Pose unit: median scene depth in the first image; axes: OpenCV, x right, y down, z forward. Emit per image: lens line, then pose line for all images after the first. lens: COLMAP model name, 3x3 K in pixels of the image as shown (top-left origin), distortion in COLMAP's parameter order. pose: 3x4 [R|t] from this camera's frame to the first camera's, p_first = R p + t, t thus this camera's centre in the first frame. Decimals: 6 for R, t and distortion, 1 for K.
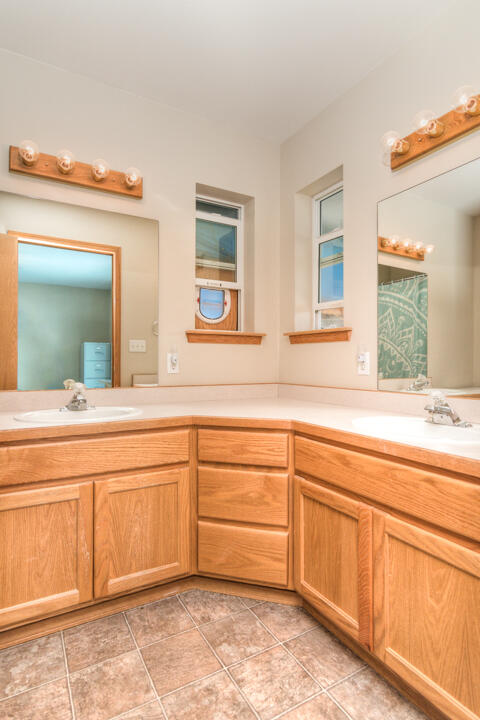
lens RADIAL K [[378.5, 0, 234.6], [0, 378.5, 359.7], [0, 0, 1]] dist [-0.000028, -0.000070]
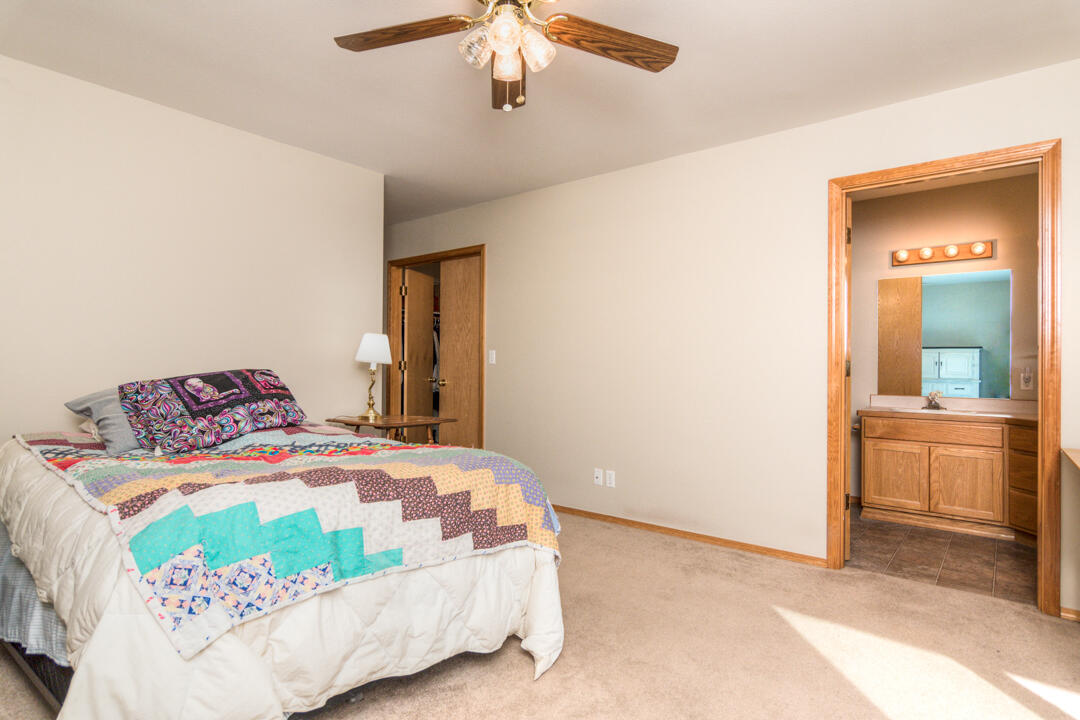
lens RADIAL K [[567.7, 0, 535.2], [0, 567.7, 356.1], [0, 0, 1]] dist [-0.000028, -0.000070]
pose [[0.346335, 0.001190, -0.938110, 1.535488], [0.002590, 0.999994, 0.002225, -0.120916], [0.938107, -0.003200, 0.346330, -1.724390]]
